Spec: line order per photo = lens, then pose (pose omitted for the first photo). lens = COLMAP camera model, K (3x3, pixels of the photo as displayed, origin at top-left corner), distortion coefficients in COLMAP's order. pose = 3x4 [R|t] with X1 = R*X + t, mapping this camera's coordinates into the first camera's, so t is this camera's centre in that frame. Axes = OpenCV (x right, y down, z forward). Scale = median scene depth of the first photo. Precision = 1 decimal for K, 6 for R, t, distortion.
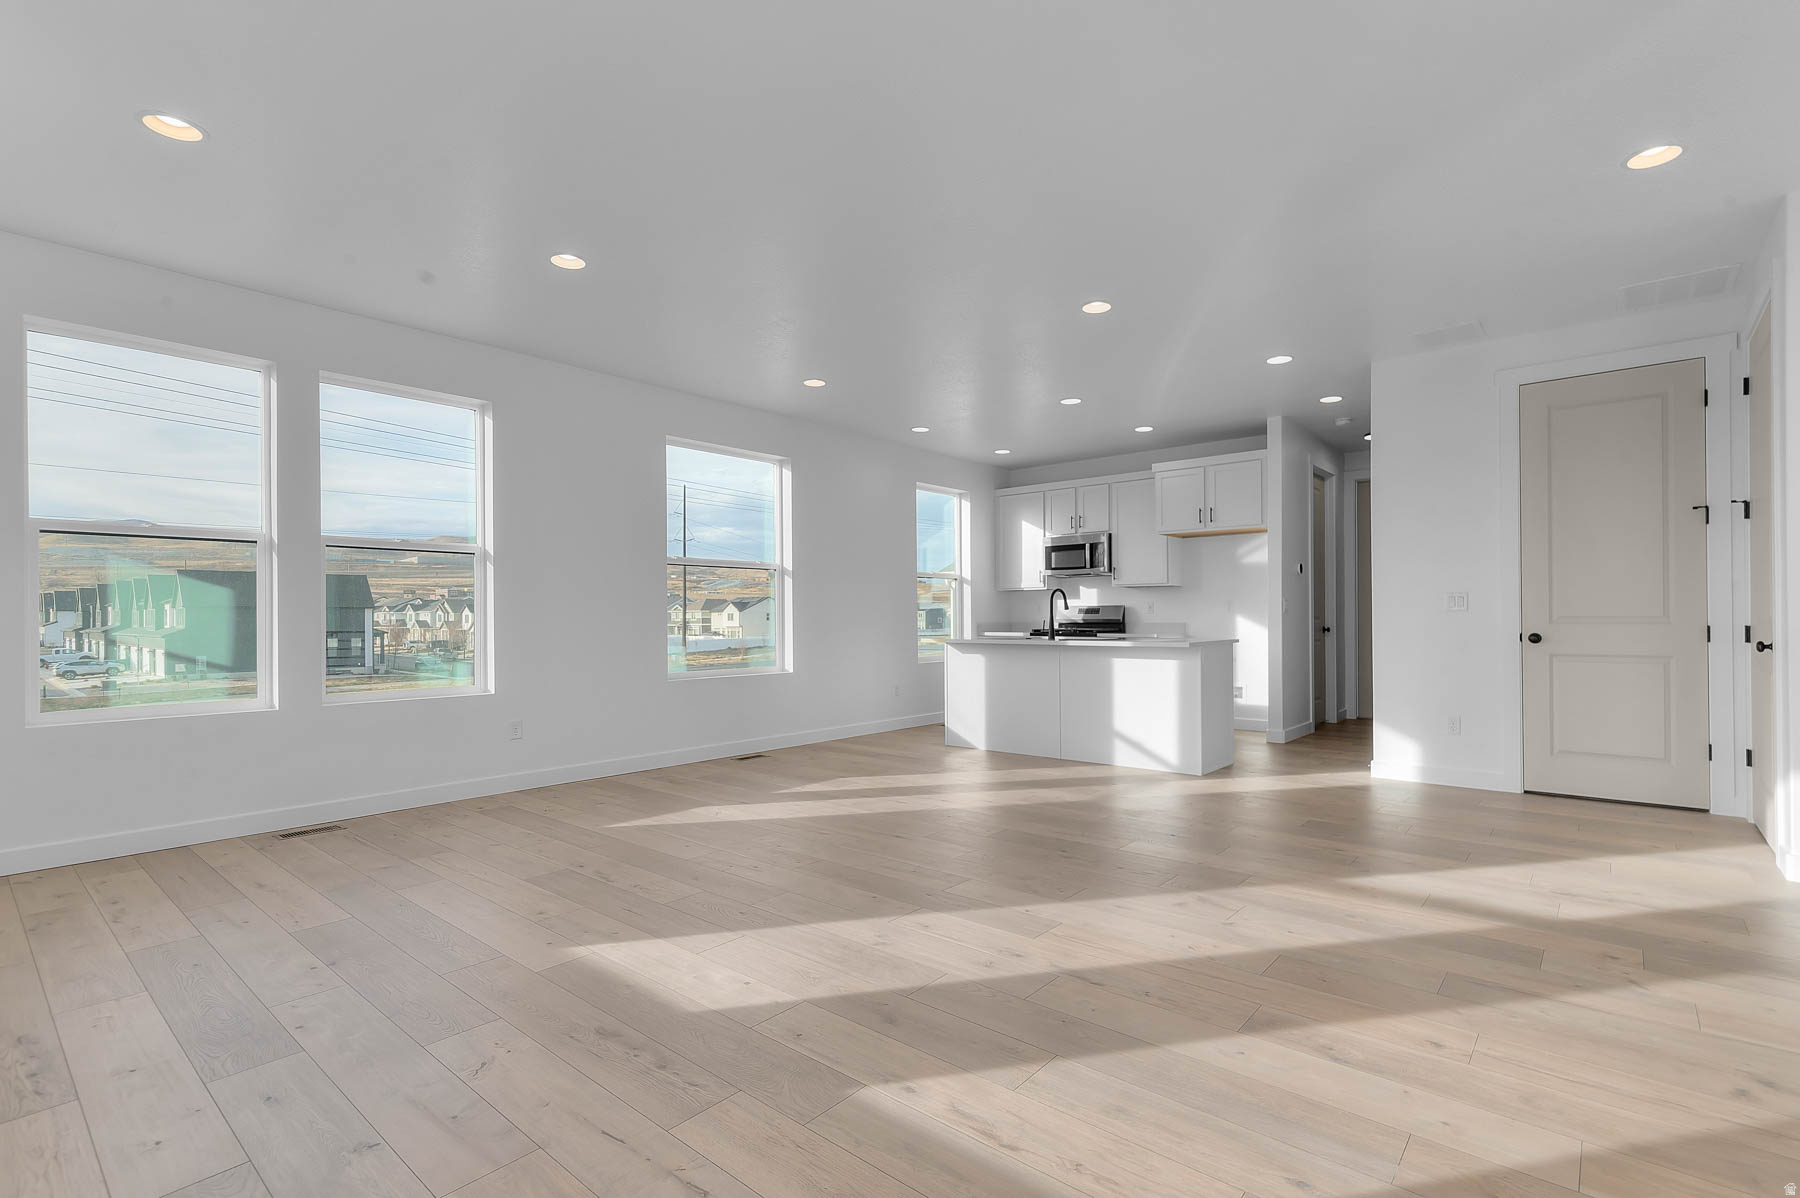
lens RADIAL K [[841.6, 0, 911.6], [0, 841.6, 614.4], [0, 0, 1]] dist [-0.002513, -0.000208]
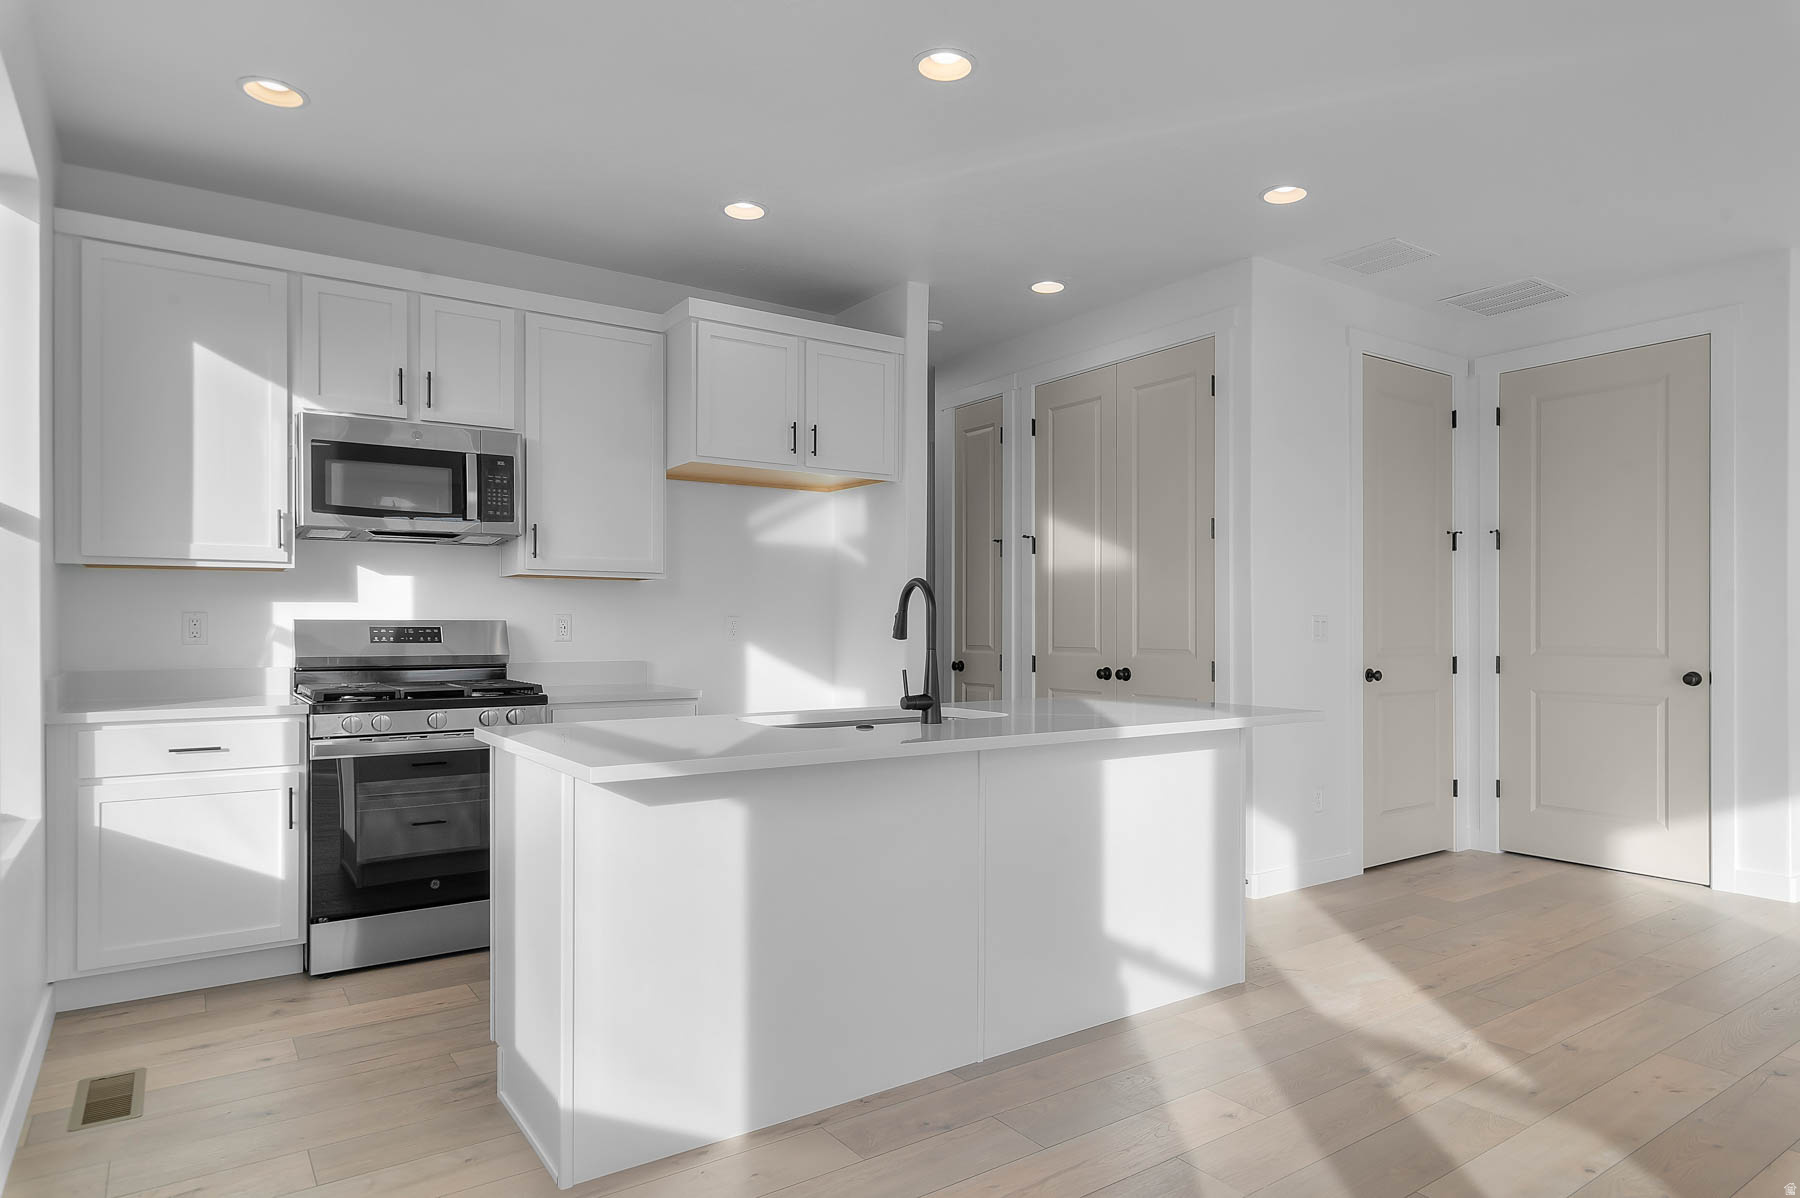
lens RADIAL K [[1068.5, 0, 959.2], [0, 1068.5, 621.7], [0, 0, 1]] dist [-0.021887, -0.000615]
pose [[0.231912, 0.011567, 0.972668, -0.191662], [-0.004175, 0.999932, -0.010895, -0.005675], [-0.972728, -0.001535, 0.231944, 0.666167]]
